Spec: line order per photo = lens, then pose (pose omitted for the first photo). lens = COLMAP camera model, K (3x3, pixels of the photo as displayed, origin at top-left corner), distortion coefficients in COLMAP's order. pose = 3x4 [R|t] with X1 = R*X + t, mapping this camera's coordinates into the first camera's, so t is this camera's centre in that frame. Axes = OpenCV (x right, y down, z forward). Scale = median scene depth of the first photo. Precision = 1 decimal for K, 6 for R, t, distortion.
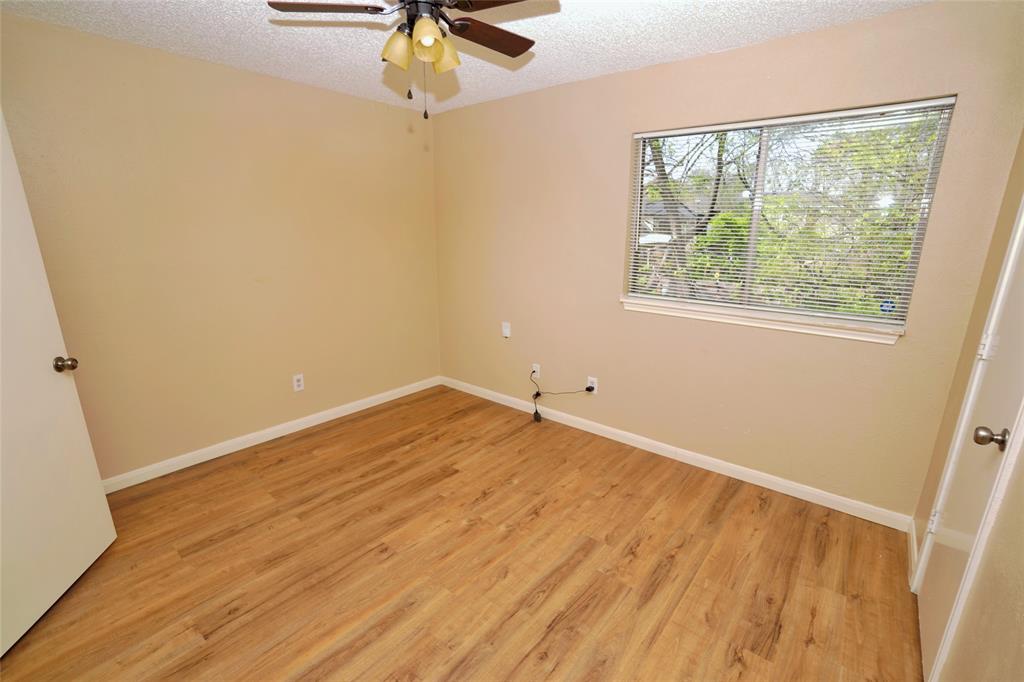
lens RADIAL K [[452.5, 0, 508.7], [0, 452.5, 344.1], [0, 0, 1]] dist [-0.065392, 0.022419]
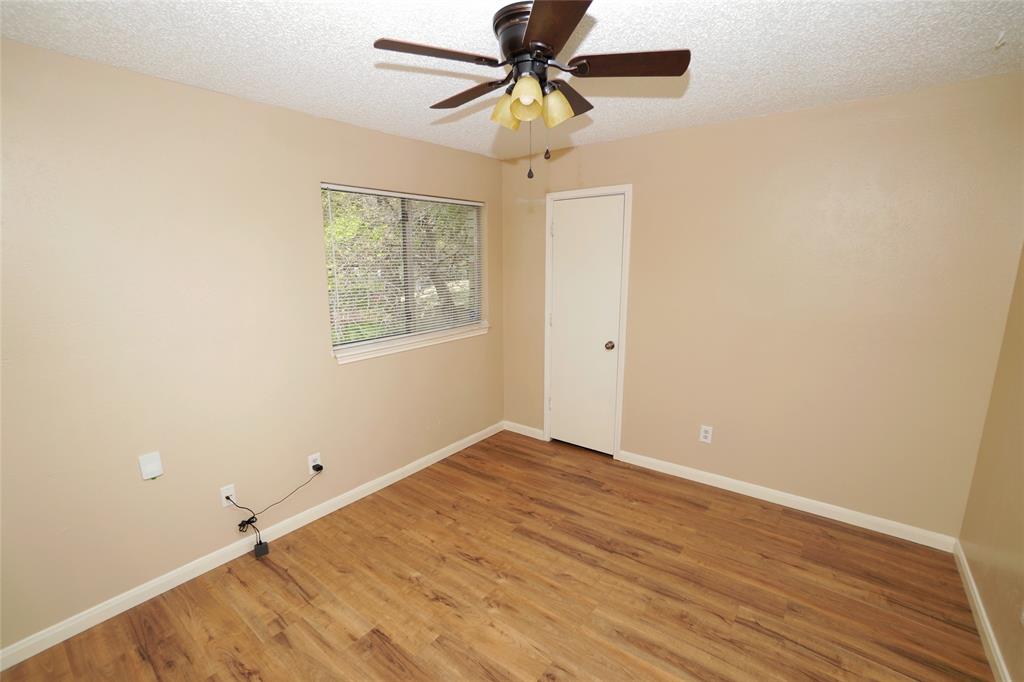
lens RADIAL K [[452.5, 0, 508.7], [0, 452.5, 344.1], [0, 0, 1]] dist [-0.065392, 0.022419]
pose [[-0.033244, -0.194354, 0.980368, -0.932126], [0.262798, 0.944693, 0.196193, -0.291695], [-0.964278, 0.264161, 0.019670, 0.875153]]
